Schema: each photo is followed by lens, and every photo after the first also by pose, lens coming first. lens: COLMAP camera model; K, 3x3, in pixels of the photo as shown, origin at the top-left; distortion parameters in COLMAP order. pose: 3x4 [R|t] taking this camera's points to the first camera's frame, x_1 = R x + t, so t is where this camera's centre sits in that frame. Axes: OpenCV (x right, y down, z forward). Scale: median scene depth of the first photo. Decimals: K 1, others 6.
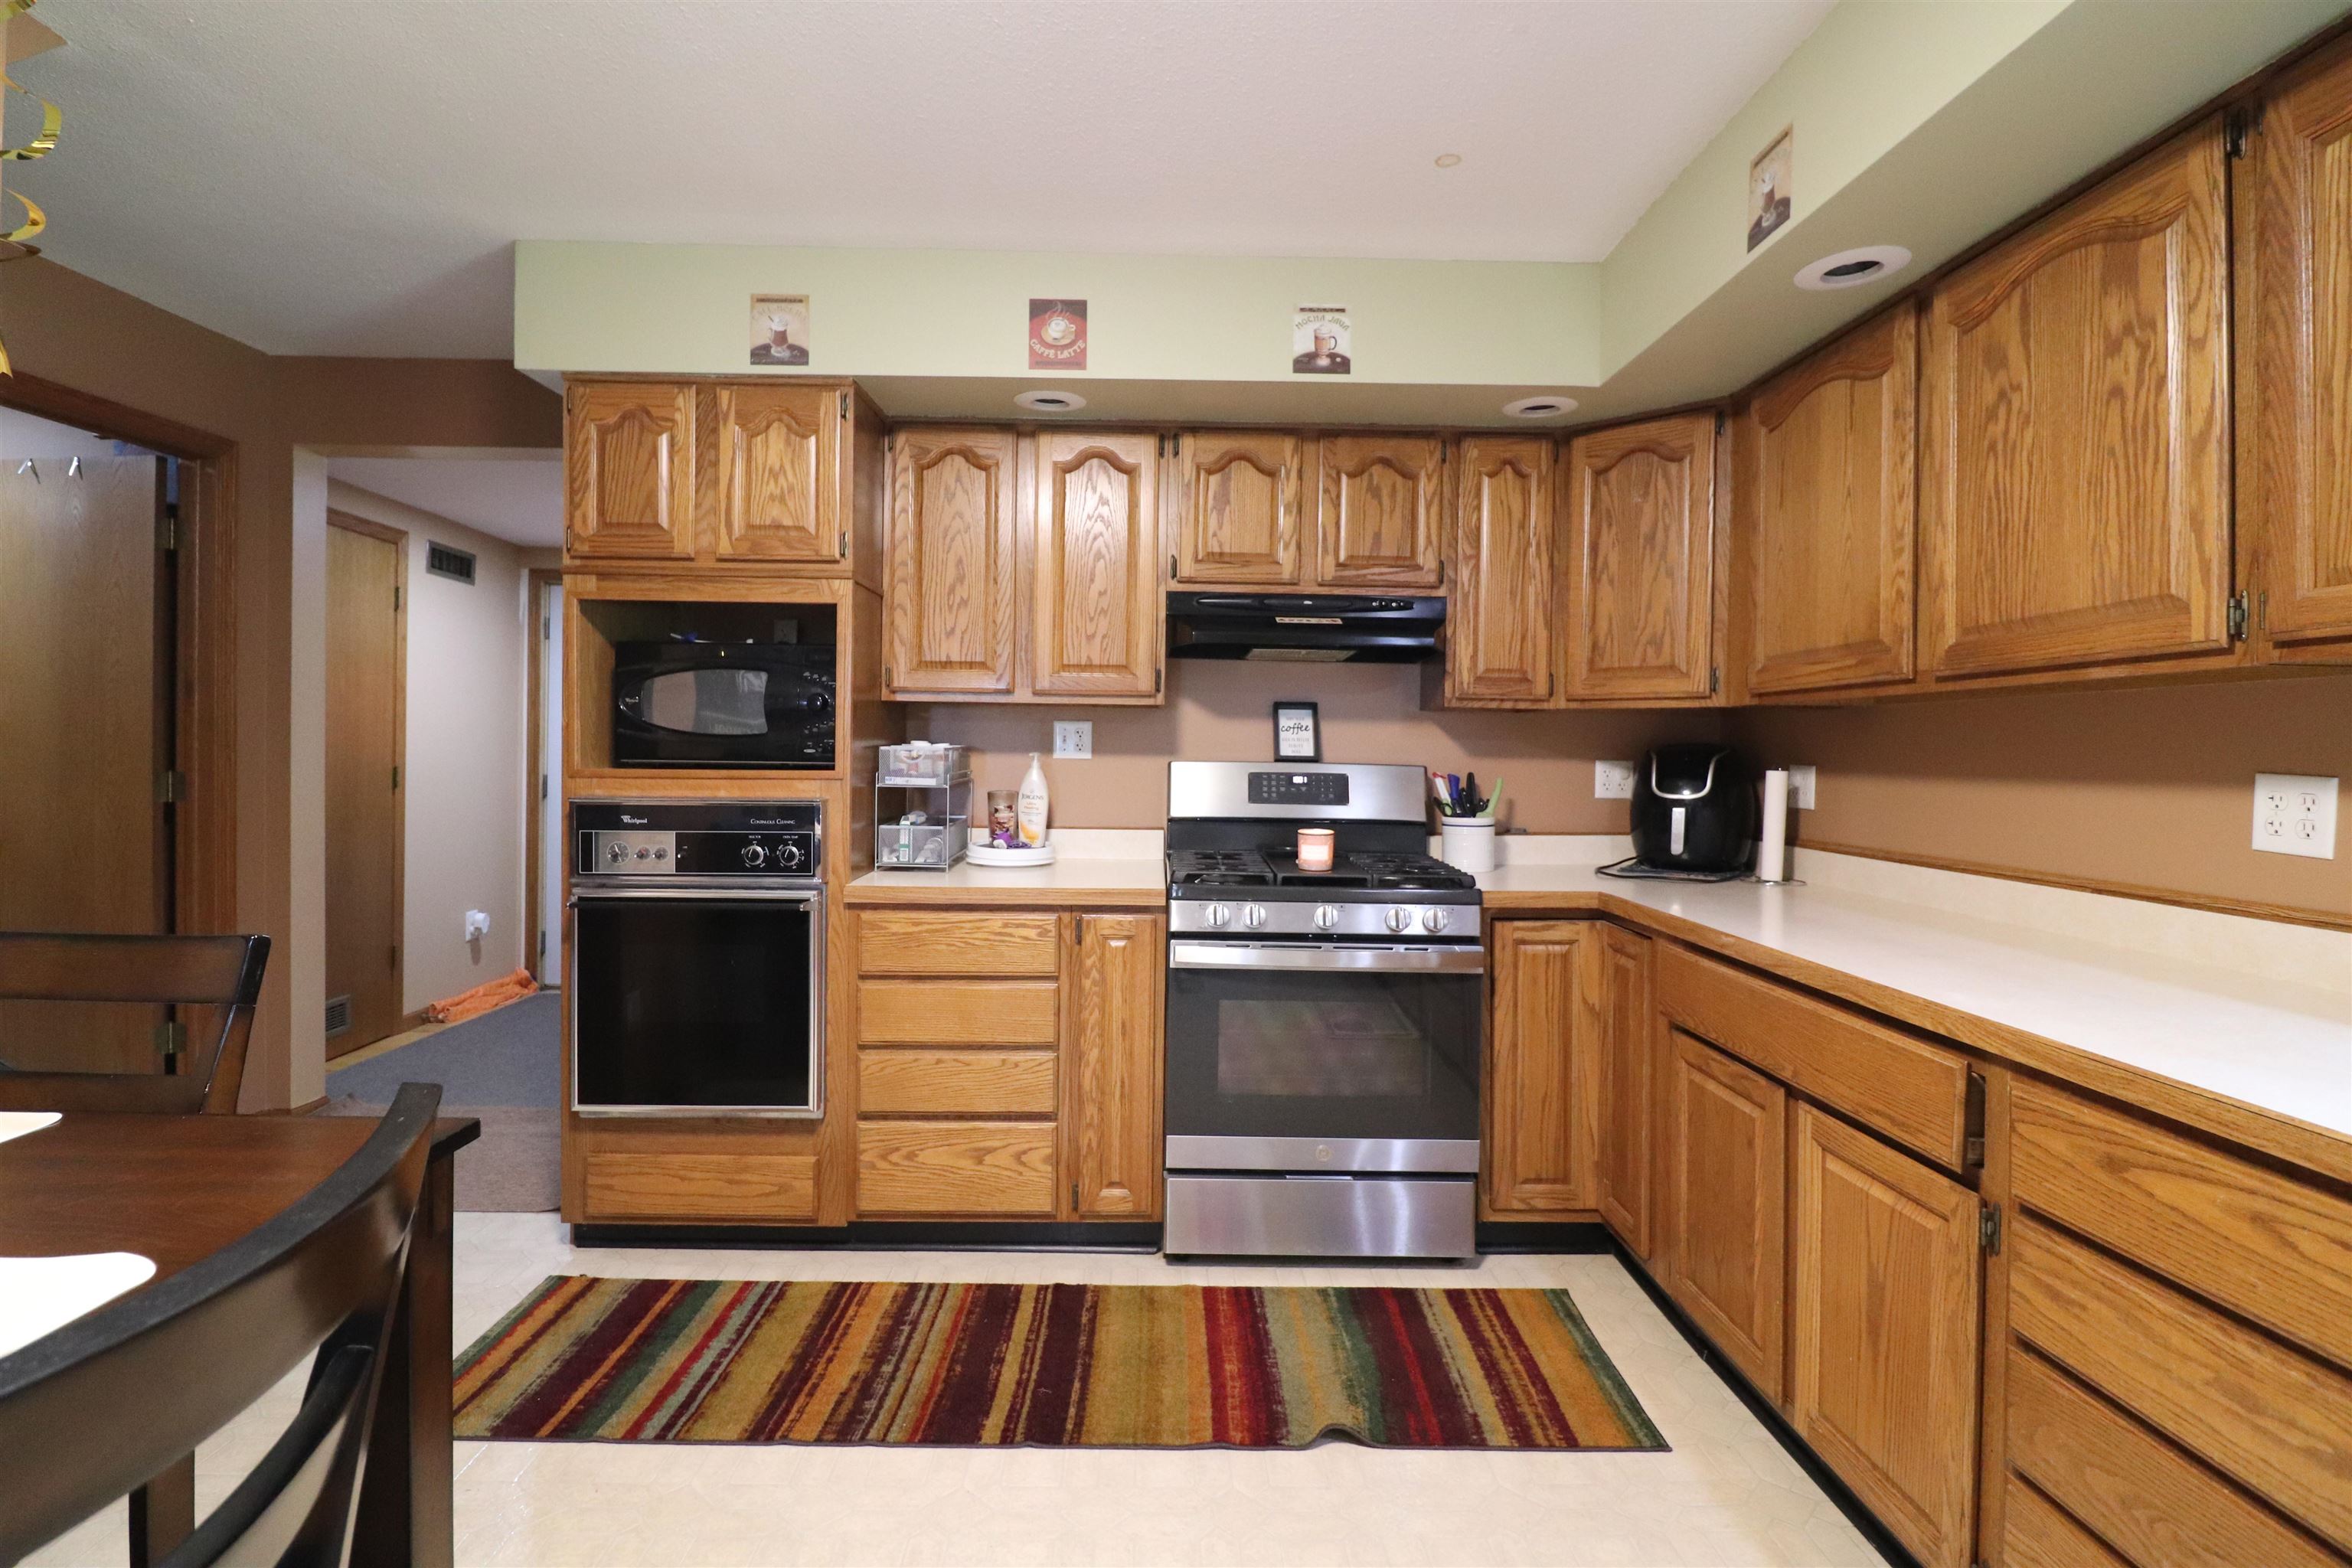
lens RADIAL K [[1102.7, 0, 1175.1], [0, 1102.7, 760.7], [0, 0, 1]] dist [-0.004589, -0.009518]
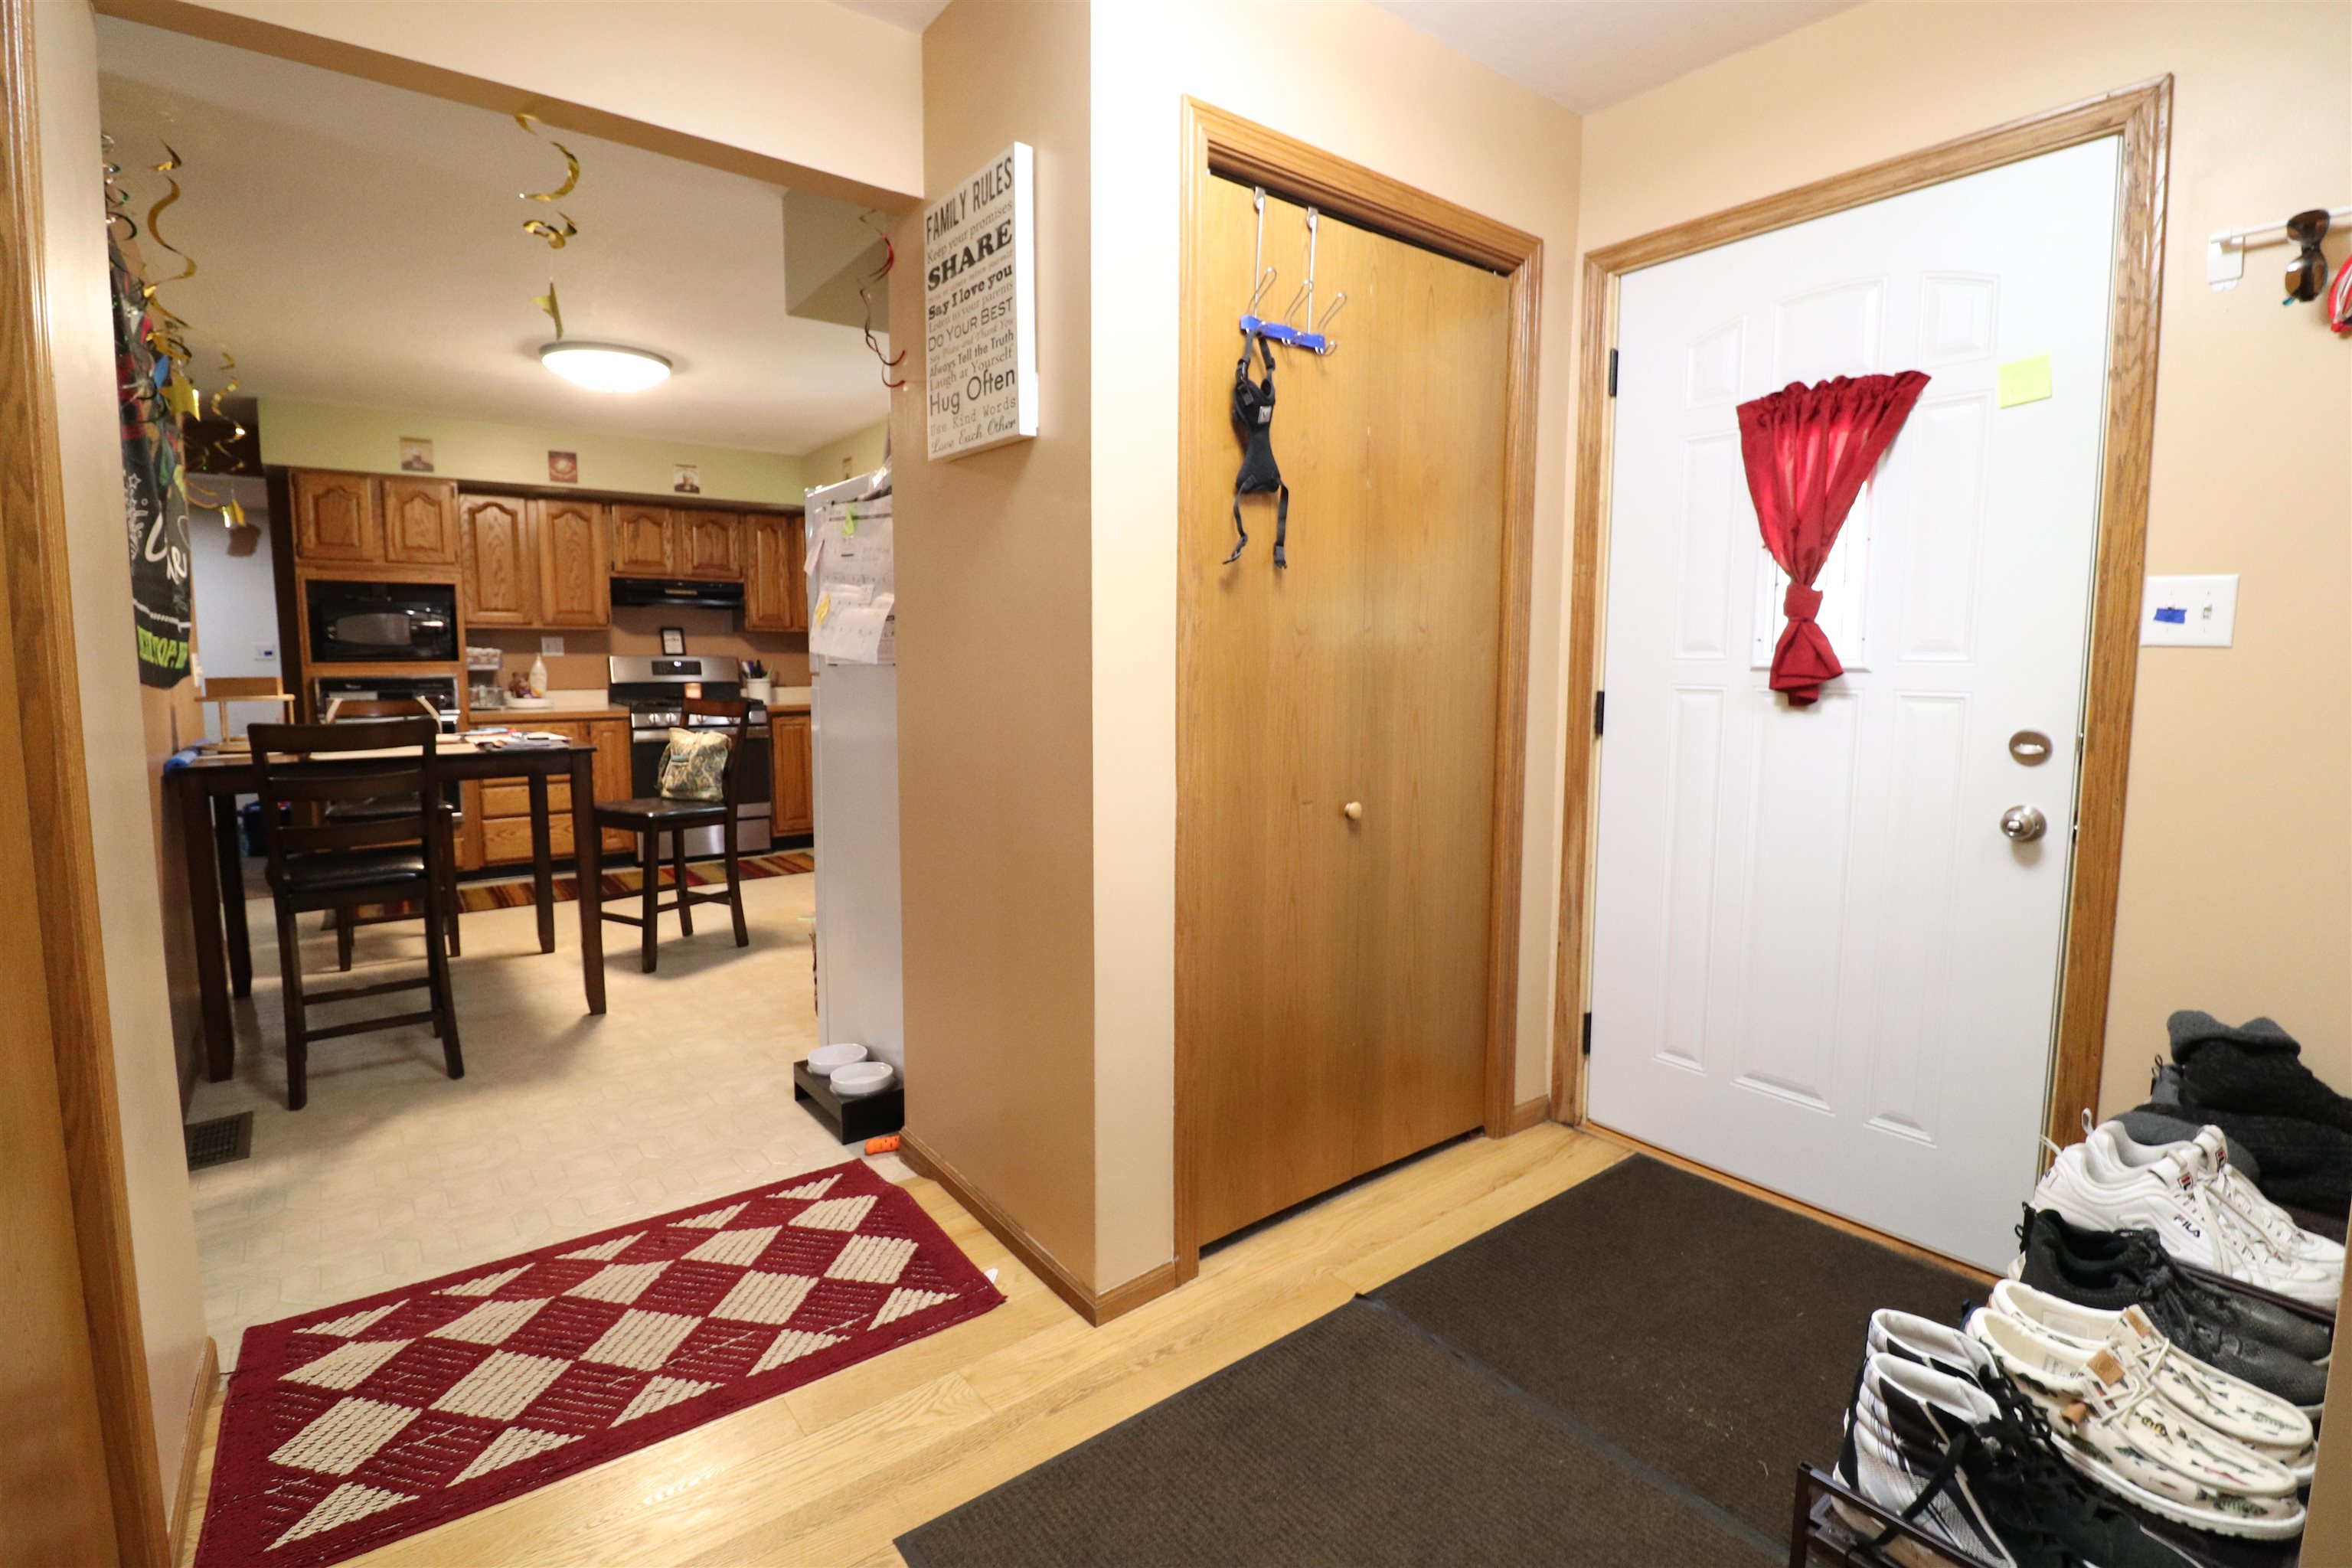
lens RADIAL K [[1102.7, 0, 1190.0], [0, 1102.7, 760.3], [0, 0, 1]] dist [-0.004589, -0.009518]
pose [[0.803424, -0.067064, 0.591619, -0.399102], [0.015587, 0.995665, 0.091699, 0.025164], [-0.595204, -0.064452, 0.800986, -1.448254]]
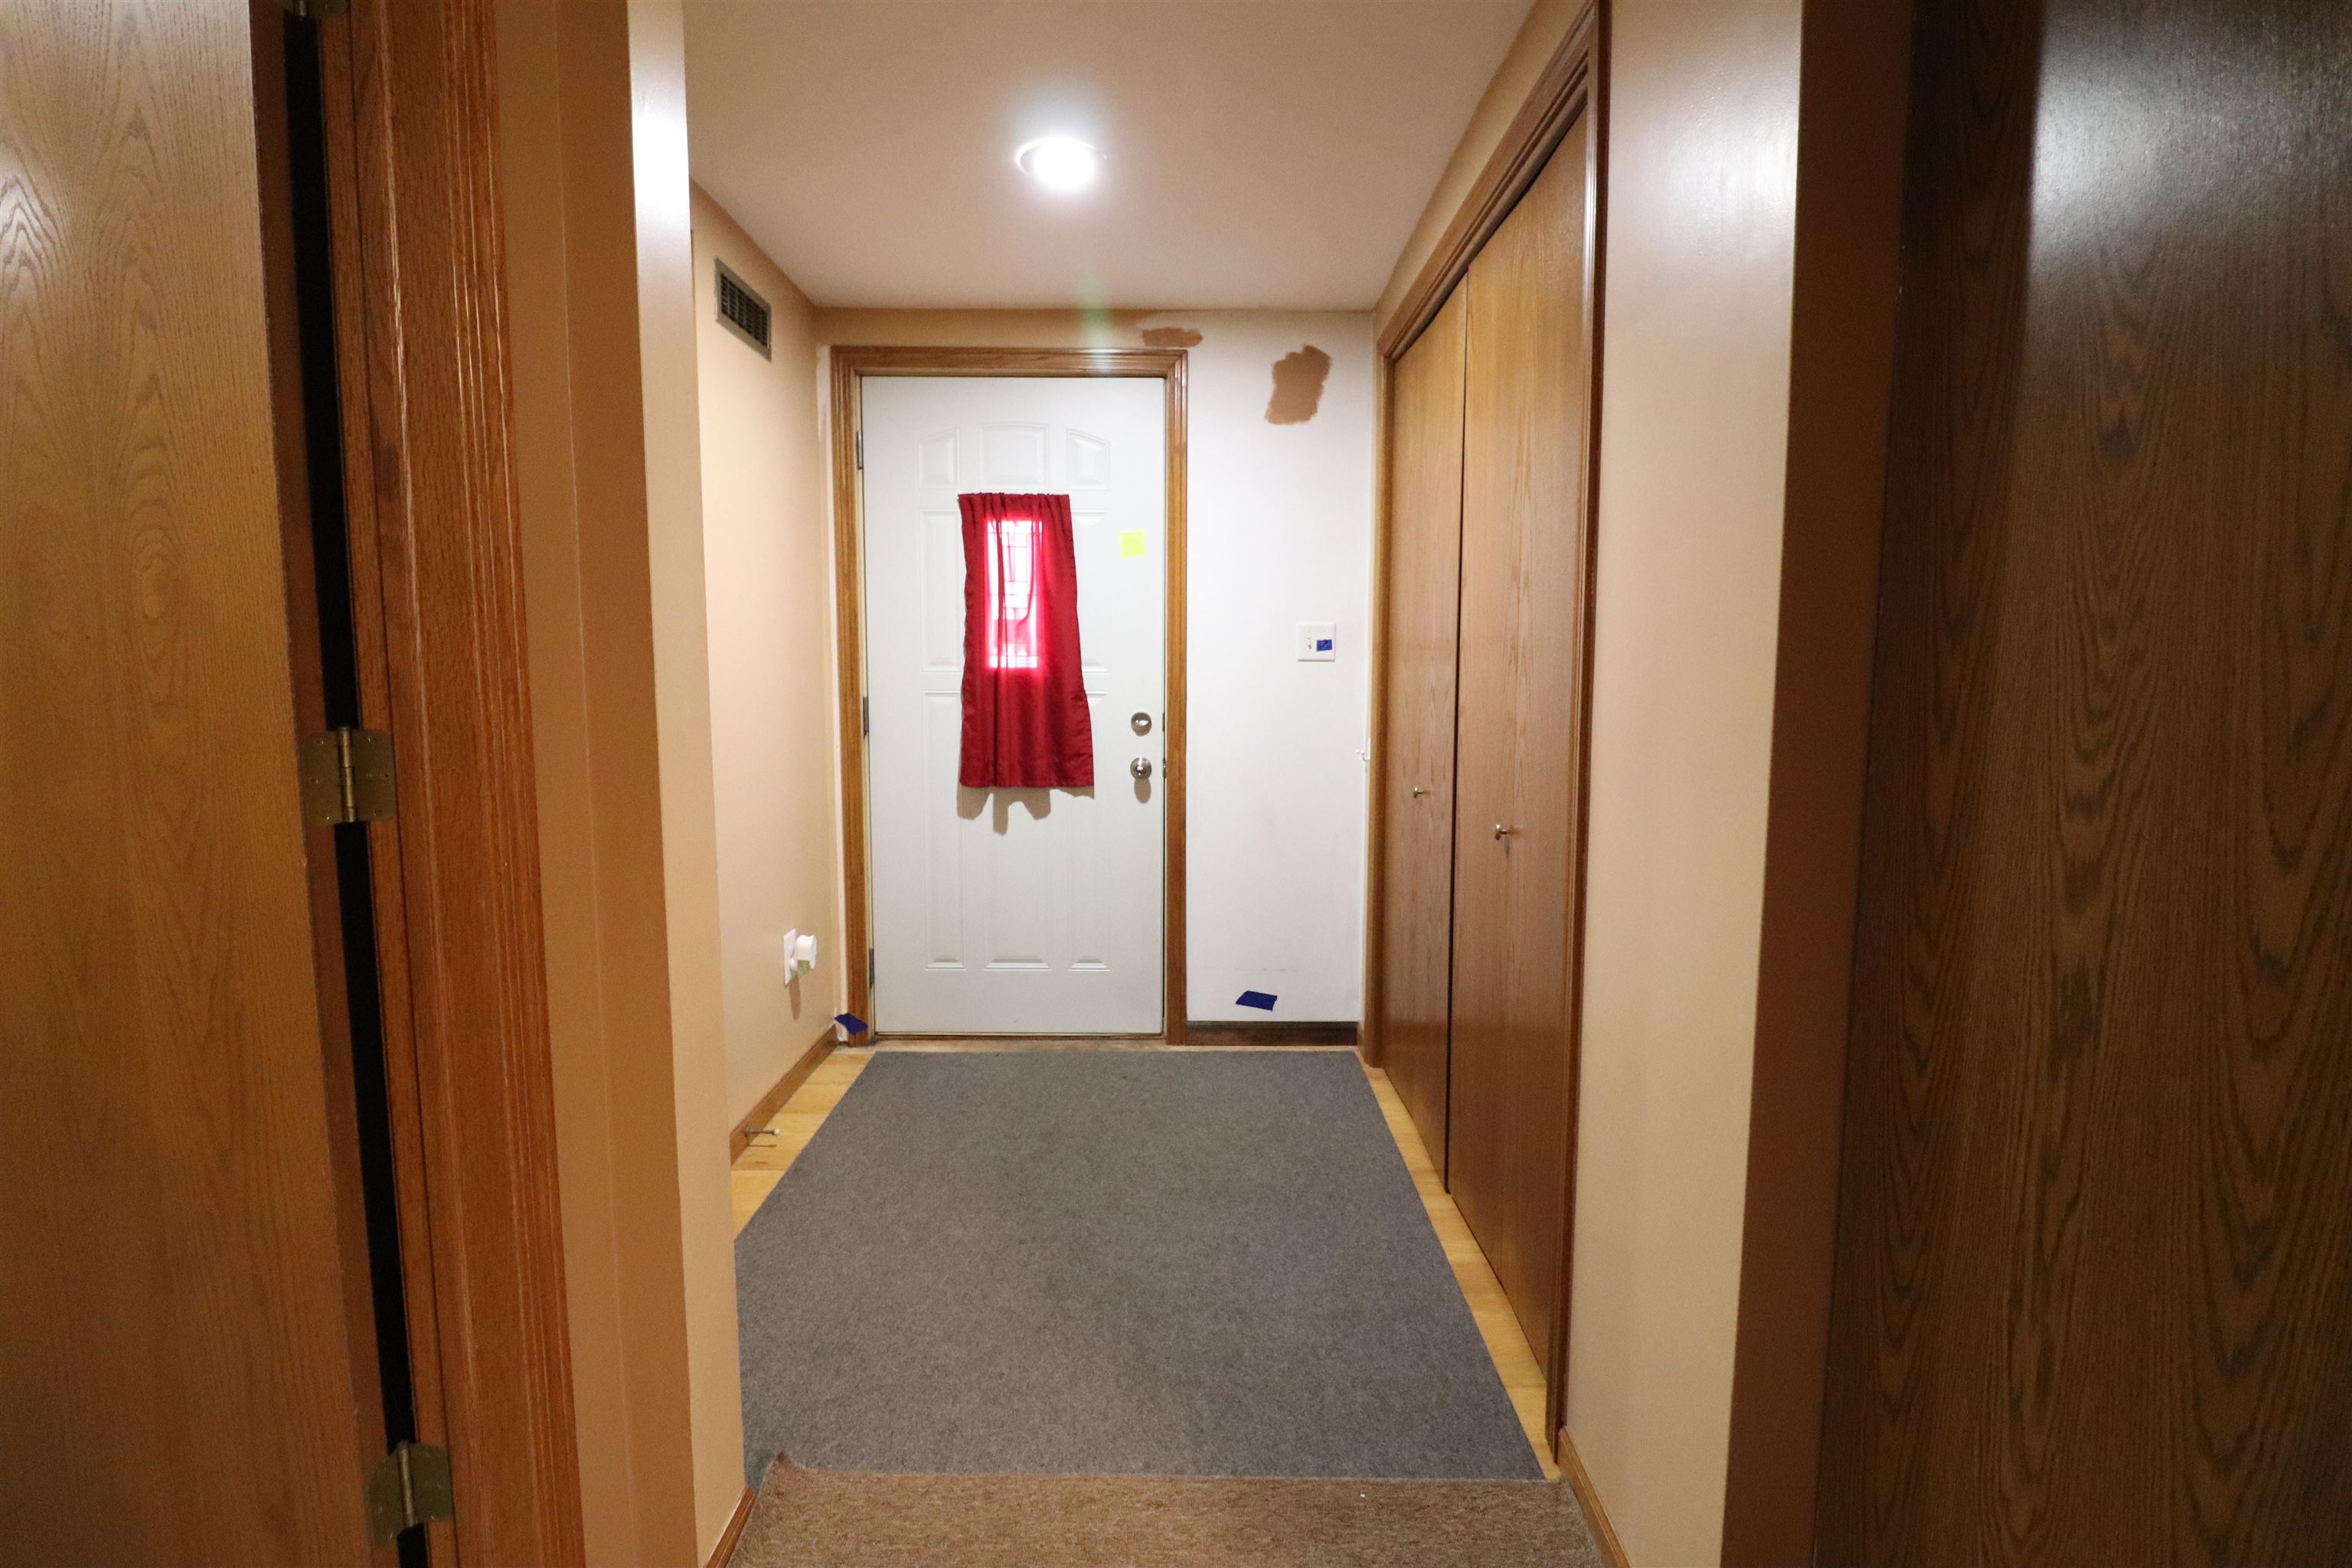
lens RADIAL K [[1102.7, 0, 1172.8], [0, 1102.7, 759.2], [0, 0, 1]] dist [-0.004589, -0.009518]
pose [[0.999663, -0.010631, -0.023671, -0.721662], [0.012718, 0.995878, 0.089811, -0.008428], [0.022619, -0.090082, 0.995677, 0.735280]]
